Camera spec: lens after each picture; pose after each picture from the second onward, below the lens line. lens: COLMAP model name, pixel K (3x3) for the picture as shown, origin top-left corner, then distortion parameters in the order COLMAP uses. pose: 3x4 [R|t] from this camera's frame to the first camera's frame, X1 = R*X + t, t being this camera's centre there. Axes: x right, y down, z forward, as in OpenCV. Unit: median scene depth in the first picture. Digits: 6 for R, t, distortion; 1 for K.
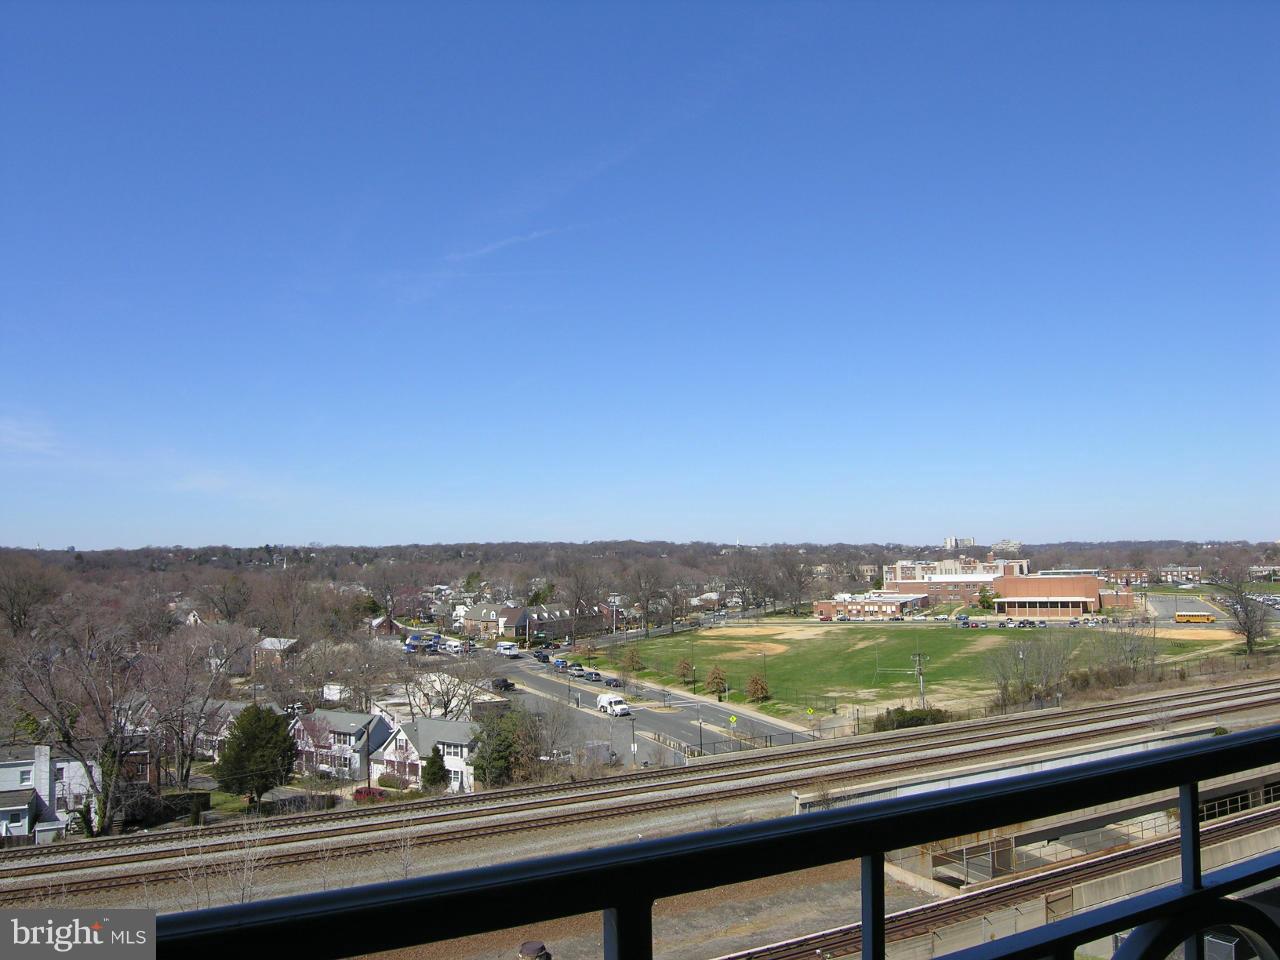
lens RADIAL K [[916.6, 0, 645.5], [0, 916.6, 472.7], [0, 0, 1]] dist [-0.058095, 0.006049]
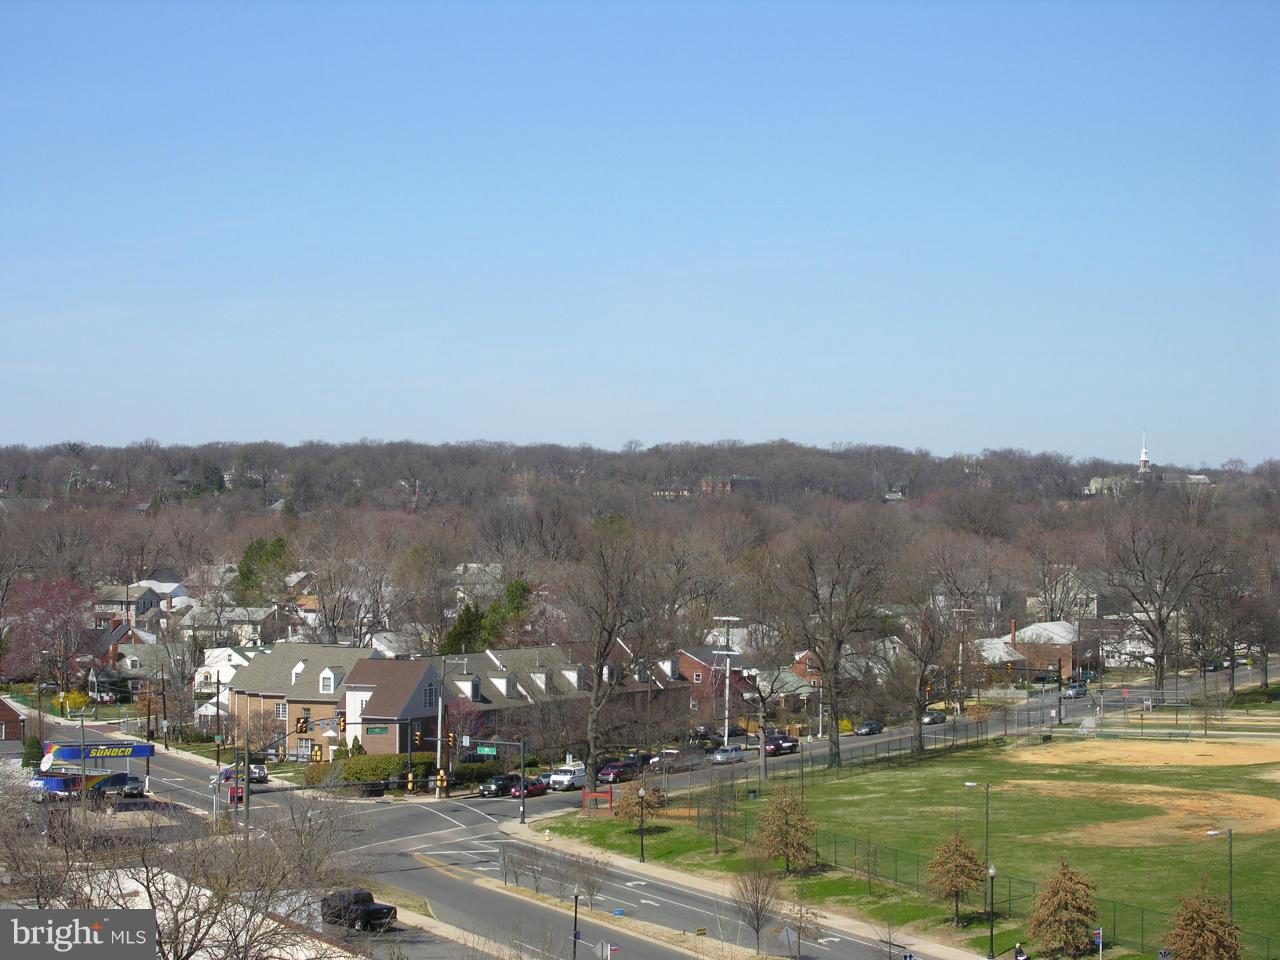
lens RADIAL K [[916.6, 0, 632.7], [0, 916.6, 475.9], [0, 0, 1]] dist [-0.058095, 0.006049]
pose [[0.999429, 0.017823, -0.028694, -0.057851], [-0.015027, 0.995376, 0.094872, 0.057743], [0.030253, -0.094387, 0.995076, 0.708887]]
